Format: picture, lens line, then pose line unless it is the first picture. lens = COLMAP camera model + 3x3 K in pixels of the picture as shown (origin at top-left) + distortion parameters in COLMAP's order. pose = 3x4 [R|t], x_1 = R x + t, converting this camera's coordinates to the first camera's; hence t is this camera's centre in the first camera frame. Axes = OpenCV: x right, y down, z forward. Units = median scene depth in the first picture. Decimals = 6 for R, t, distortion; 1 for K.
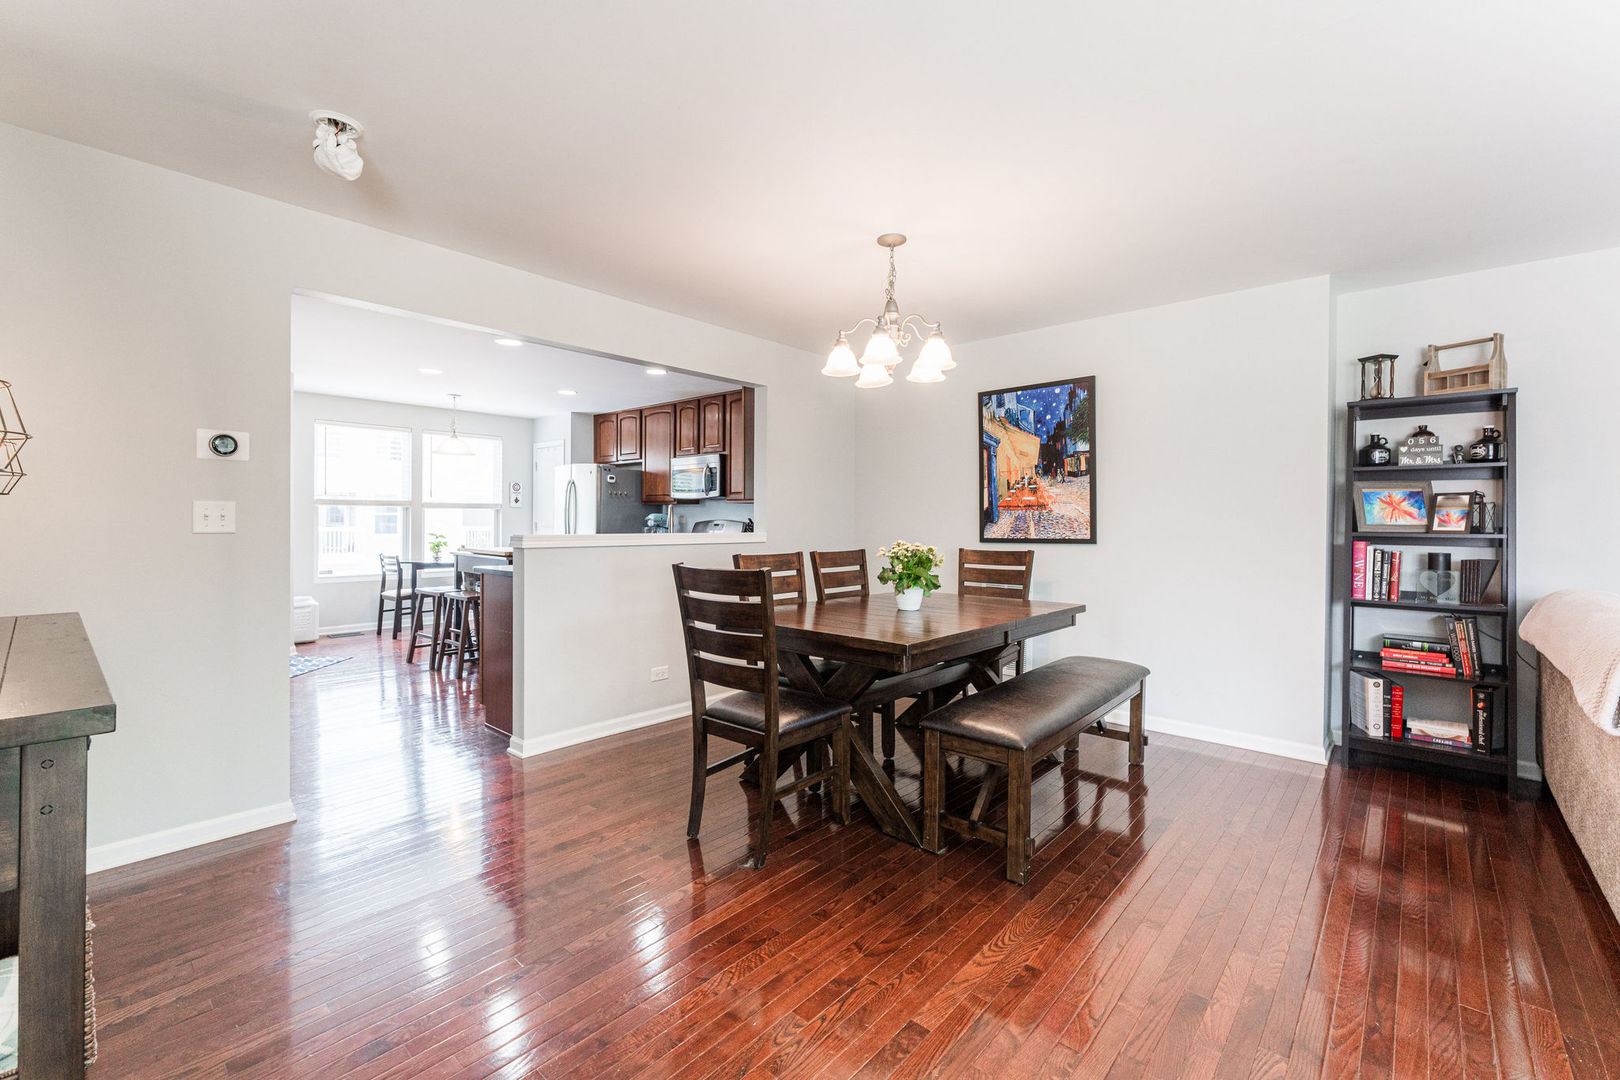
lens RADIAL K [[679.2, 0, 798.2], [0, 679.2, 526.0], [0, 0, 1]] dist [0.003822, -0.000063]
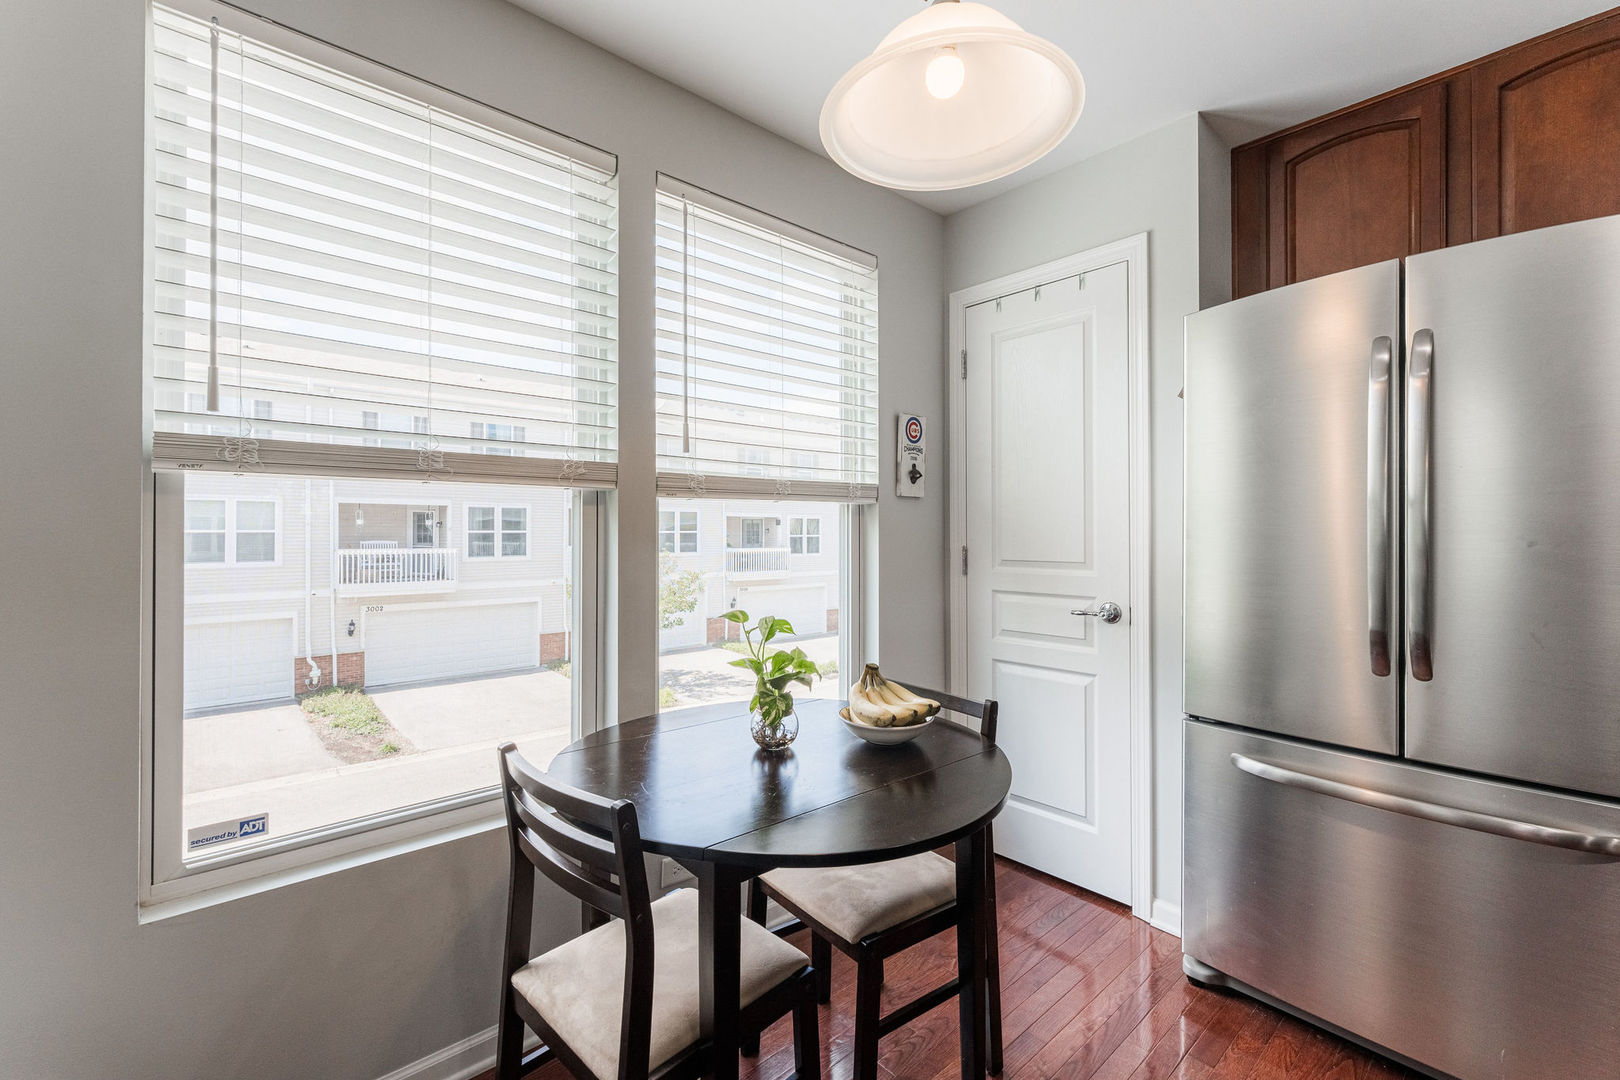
lens RADIAL K [[679.2, 0, 794.3], [0, 679.2, 532.8], [0, 0, 1]] dist [0.003822, -0.000063]
pose [[0.993991, -0.011488, -0.108859, -0.832797], [0.010341, 0.999885, -0.011102, -0.017726], [0.108974, 0.009909, 0.993995, 1.334951]]
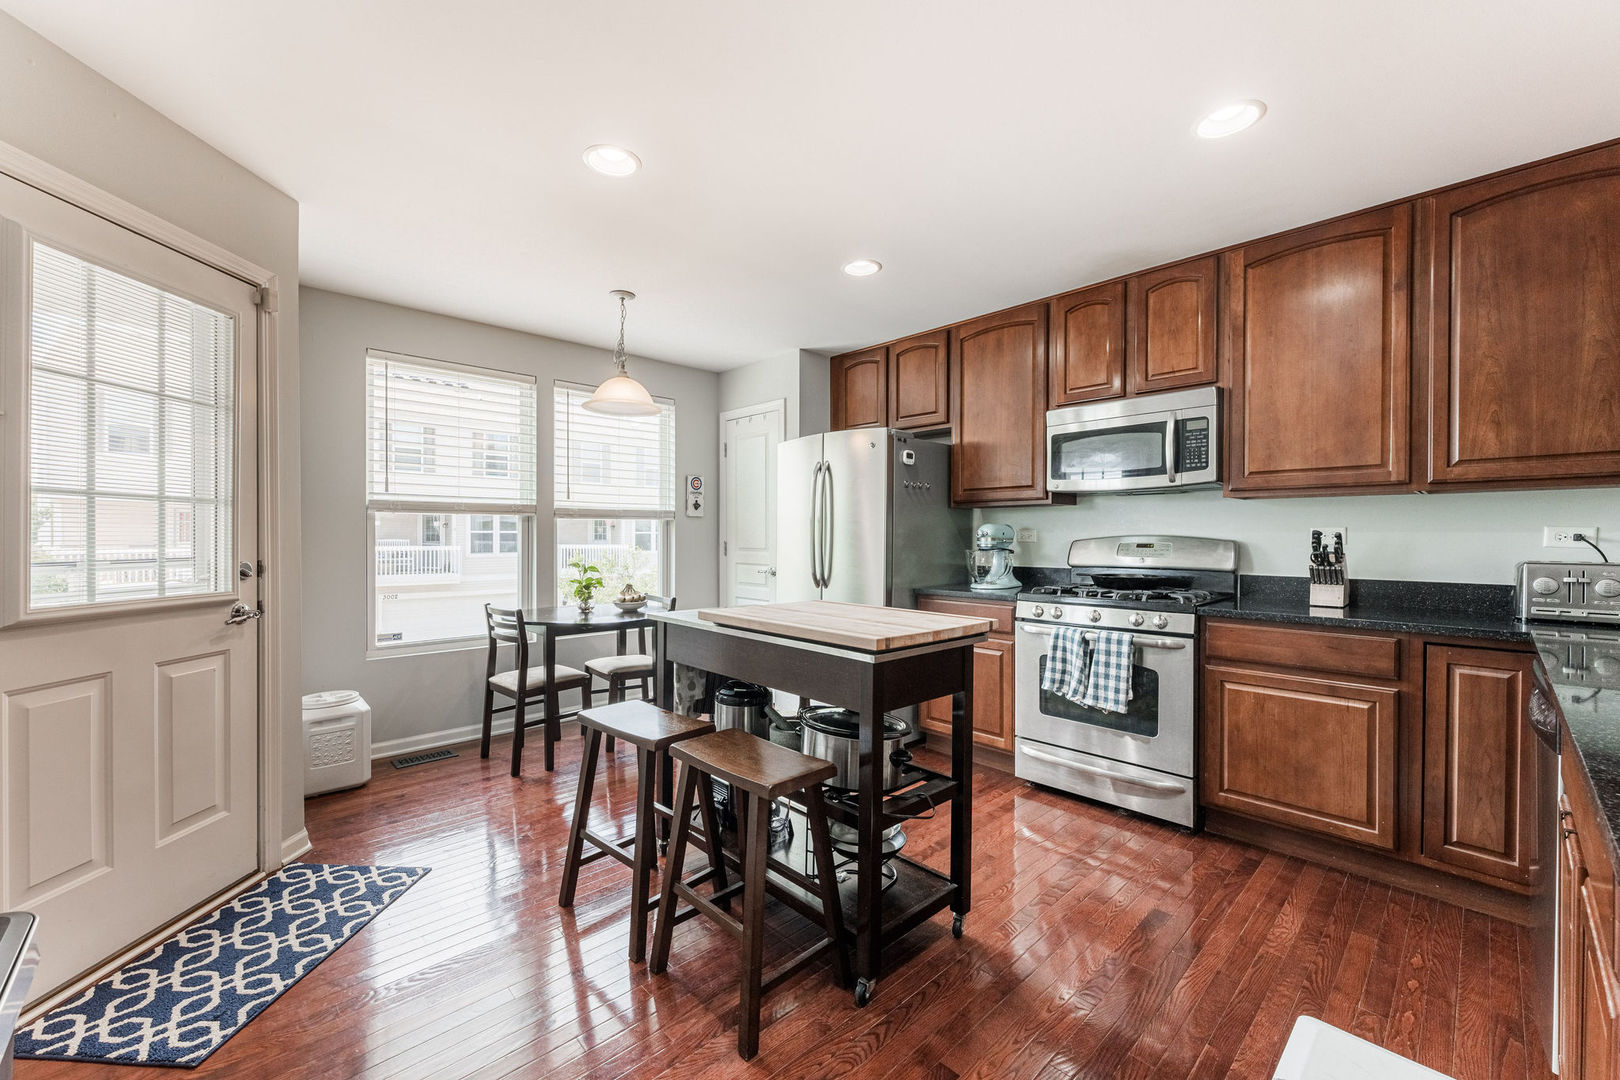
lens RADIAL K [[679.2, 0, 815.1], [0, 679.2, 543.2], [0, 0, 1]] dist [0.003822, -0.000063]
pose [[0.996237, -0.005635, -0.086490, -0.491698], [0.005821, 0.999981, 0.001898, -0.008802], [0.086478, -0.002394, 0.996251, 0.777172]]
